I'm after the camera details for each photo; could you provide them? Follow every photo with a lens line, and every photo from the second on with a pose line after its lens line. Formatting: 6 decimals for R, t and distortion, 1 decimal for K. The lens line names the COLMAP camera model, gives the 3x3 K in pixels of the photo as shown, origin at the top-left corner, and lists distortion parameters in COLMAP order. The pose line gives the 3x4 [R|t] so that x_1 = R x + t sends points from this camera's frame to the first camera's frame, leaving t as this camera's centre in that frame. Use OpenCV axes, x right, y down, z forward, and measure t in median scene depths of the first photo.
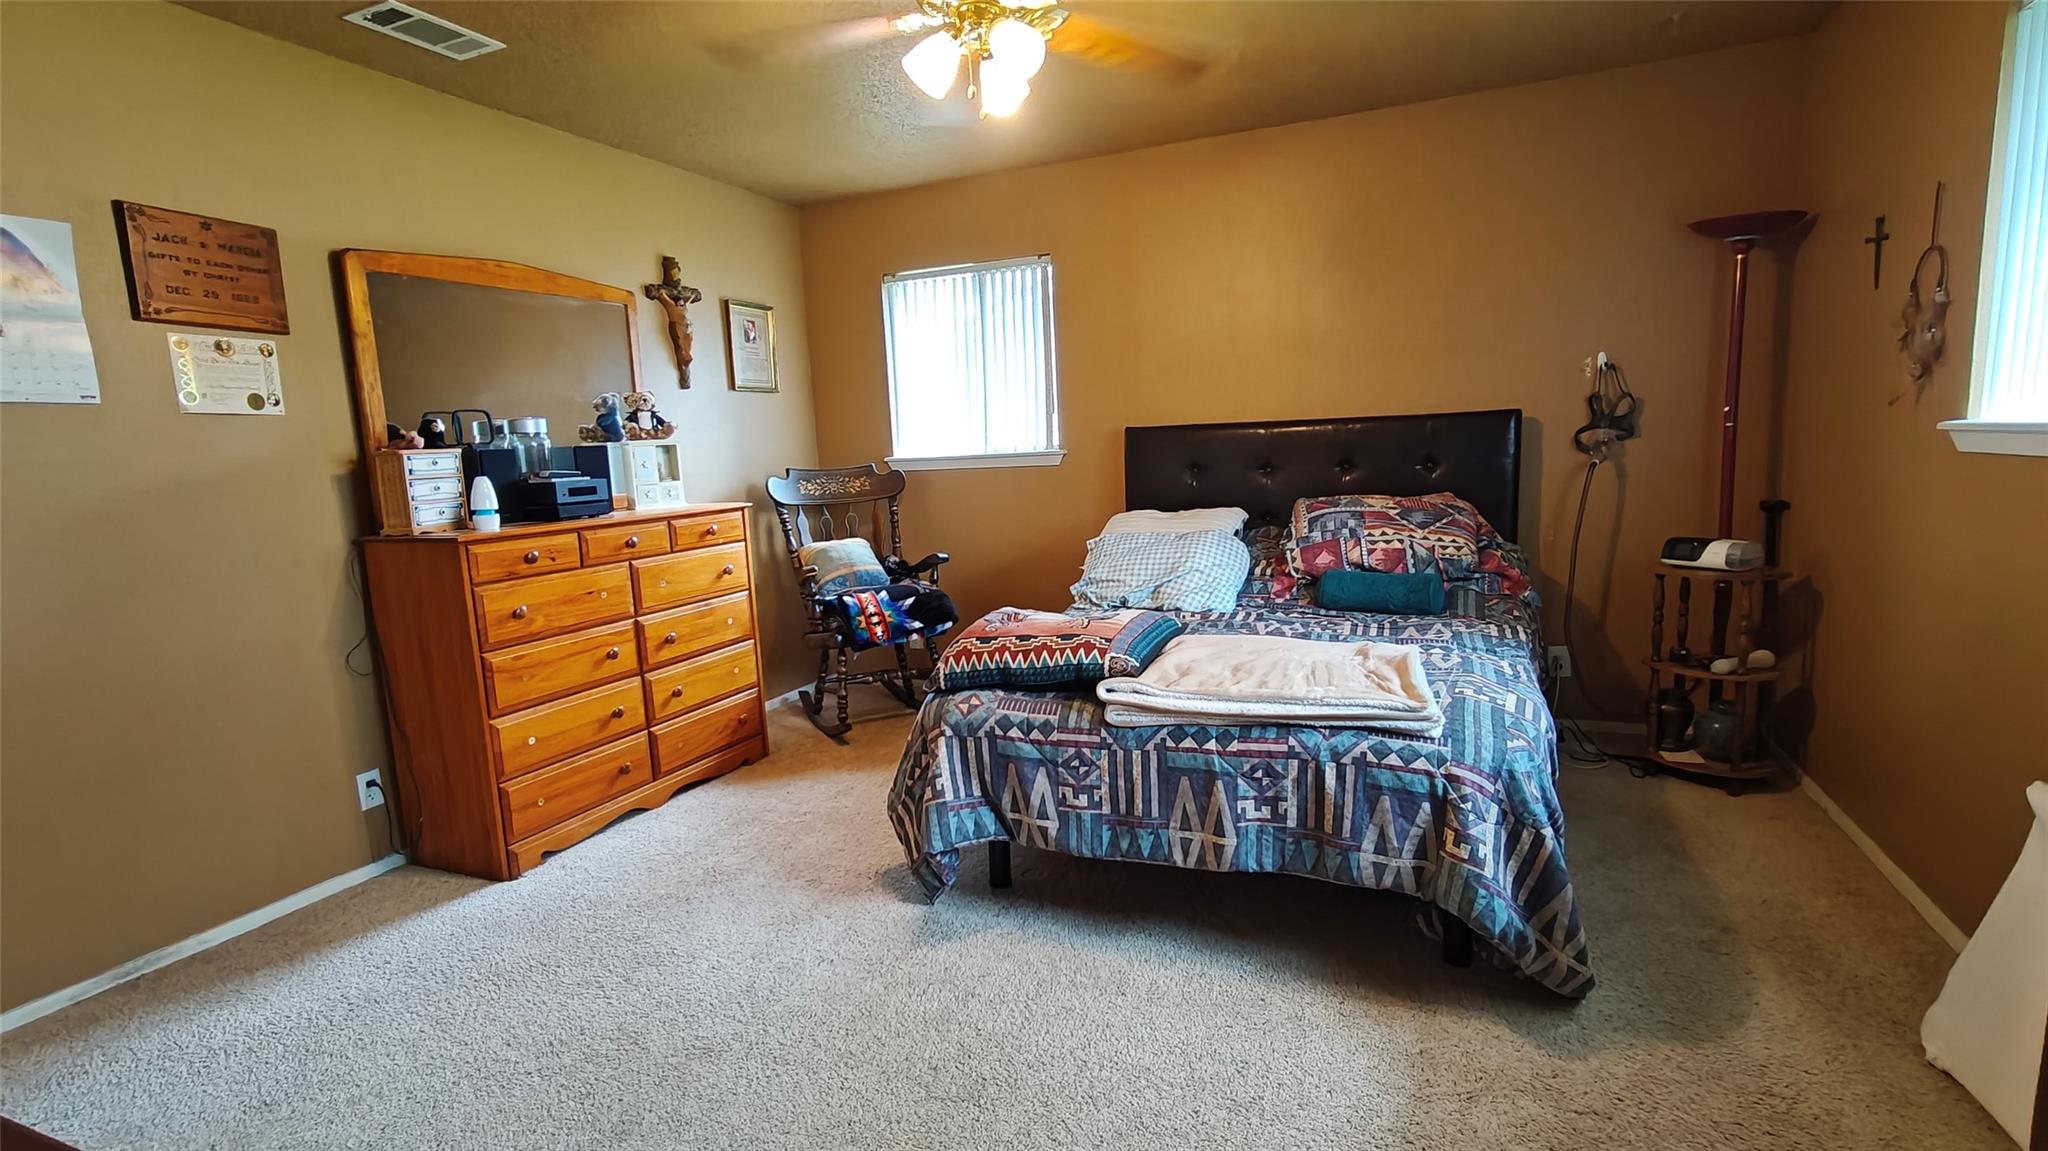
lens RADIAL K [[985.0, 0, 1013.6], [0, 985.0, 591.5], [0, 0, 1]] dist [0.000075, 0.001326]
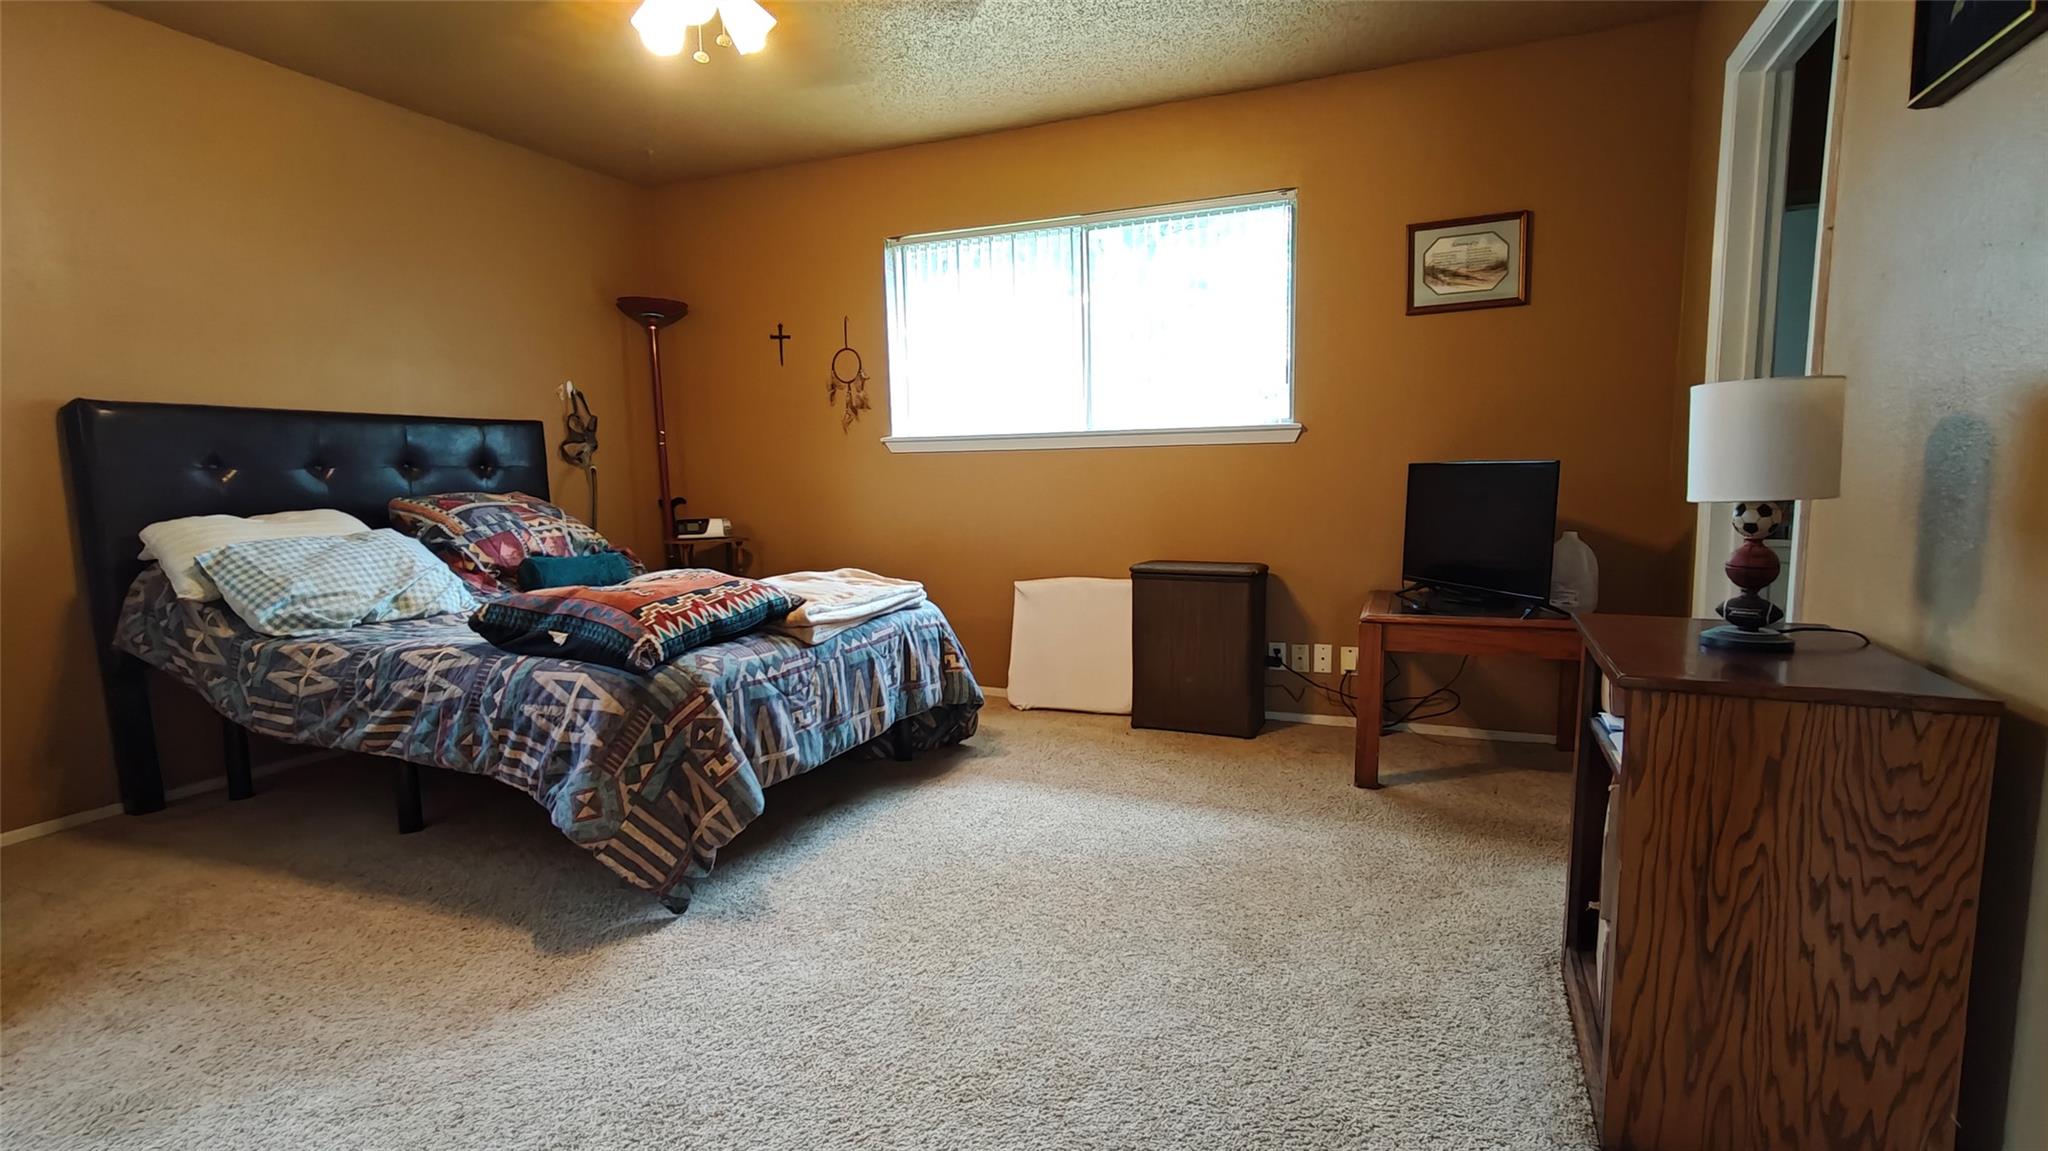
lens RADIAL K [[985.0, 0, 1013.6], [0, 985.0, 591.5], [0, 0, 1]] dist [0.000075, 0.001326]
pose [[0.005975, -0.077290, 0.996991, -1.072970], [0.165639, 0.983312, 0.075237, 0.027430], [-0.986168, 0.164691, 0.018678, 0.759587]]
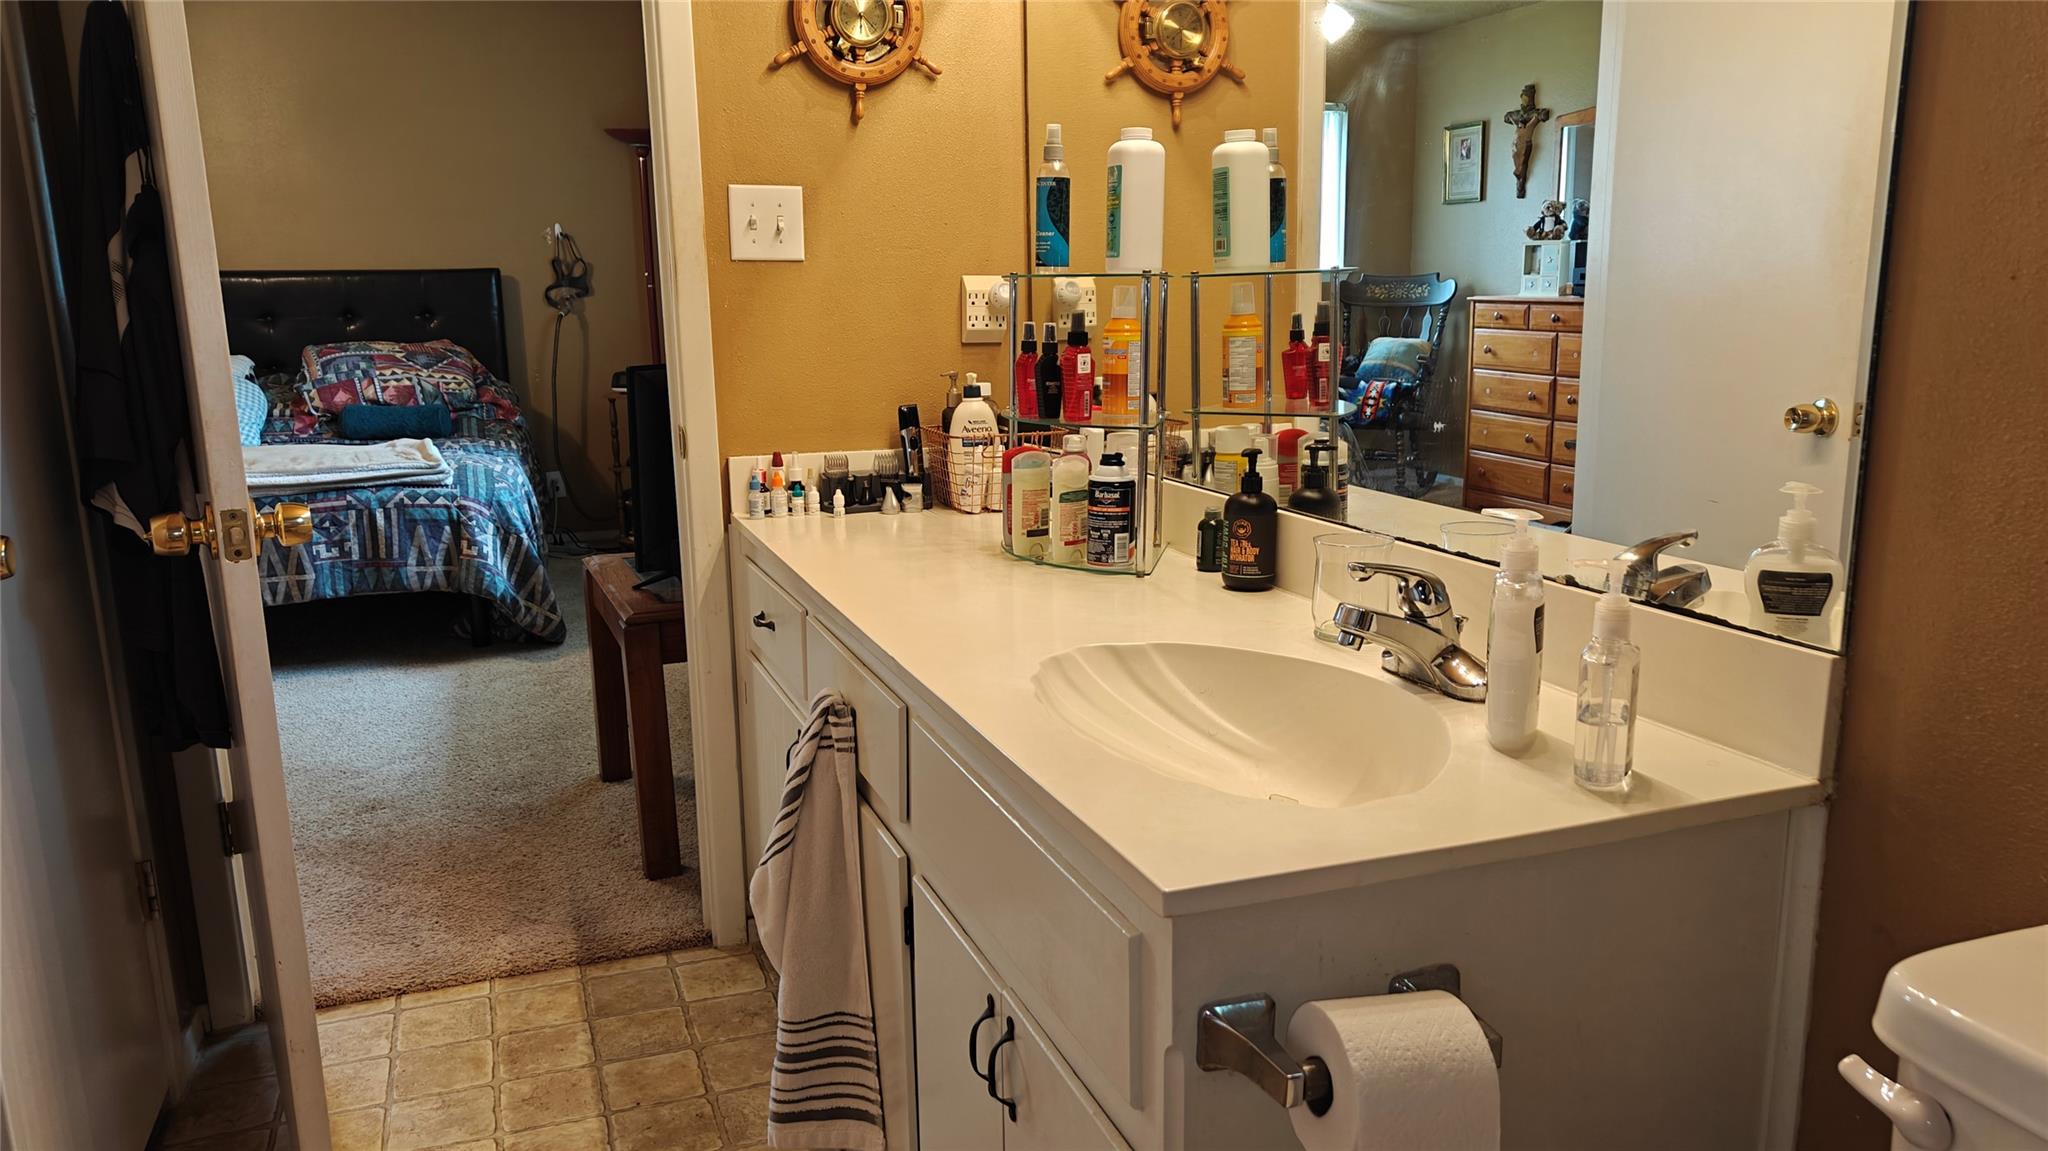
lens RADIAL K [[1458.9, 0, 998.8], [0, 1458.9, 578.5], [0, 0, 1]] dist [0.037554, -0.001562]
pose [[0.726340, -0.108249, 0.678758, -0.462816], [0.089896, 0.993999, 0.062326, 0.209730], [-0.681431, 0.015748, 0.731713, -1.125095]]
